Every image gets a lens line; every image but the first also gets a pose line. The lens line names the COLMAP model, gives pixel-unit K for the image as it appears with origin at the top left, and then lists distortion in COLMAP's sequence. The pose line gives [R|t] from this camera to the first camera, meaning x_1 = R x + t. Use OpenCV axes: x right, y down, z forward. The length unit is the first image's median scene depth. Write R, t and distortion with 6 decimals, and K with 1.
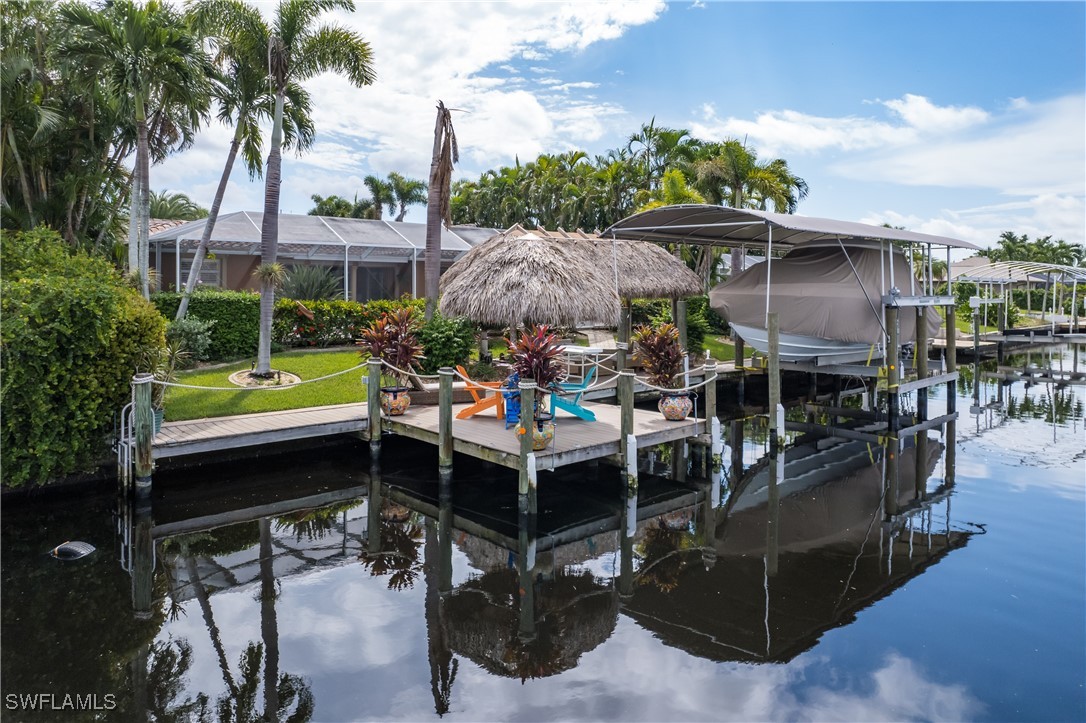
lens RADIAL K [[717.0, 0, 547.1], [0, 717.0, 356.3], [0, 0, 1]] dist [-0.021895, -0.004959]
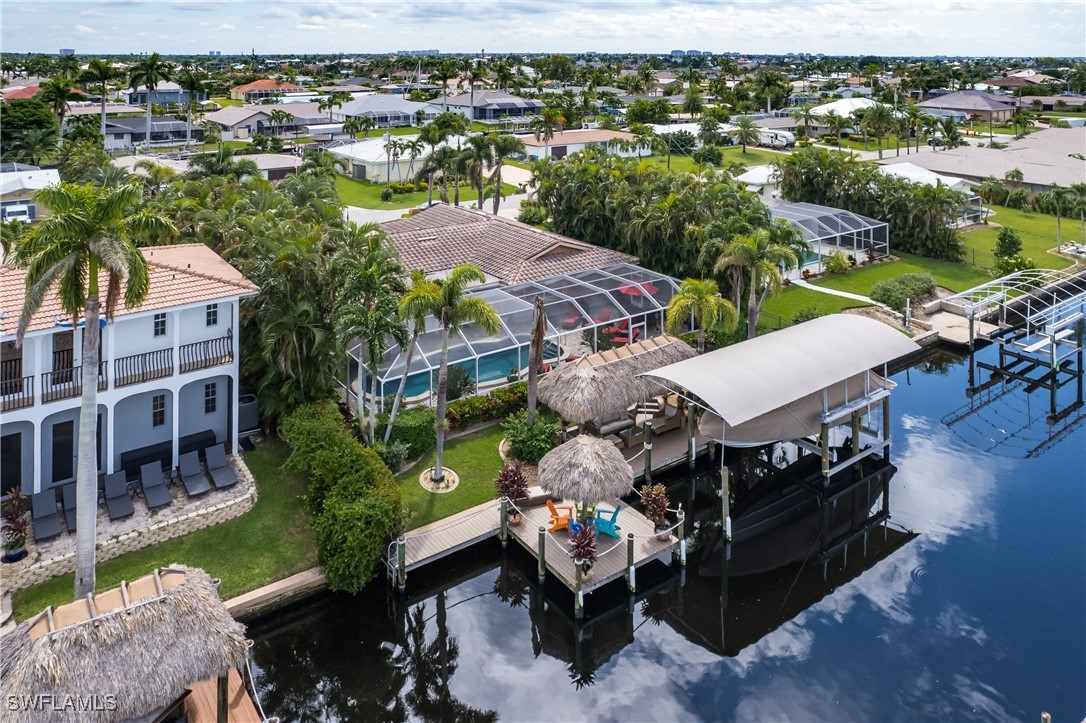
lens RADIAL K [[797.3, 0, 569.0], [0, 797.3, 185.2], [0, 0, 1]] dist [0.001491, -0.006353]
pose [[0.995502, 0.009285, -0.094289, 0.119498], [-0.004939, 0.998919, 0.046217, -0.903037], [0.094616, -0.045544, 0.994471, -1.025915]]
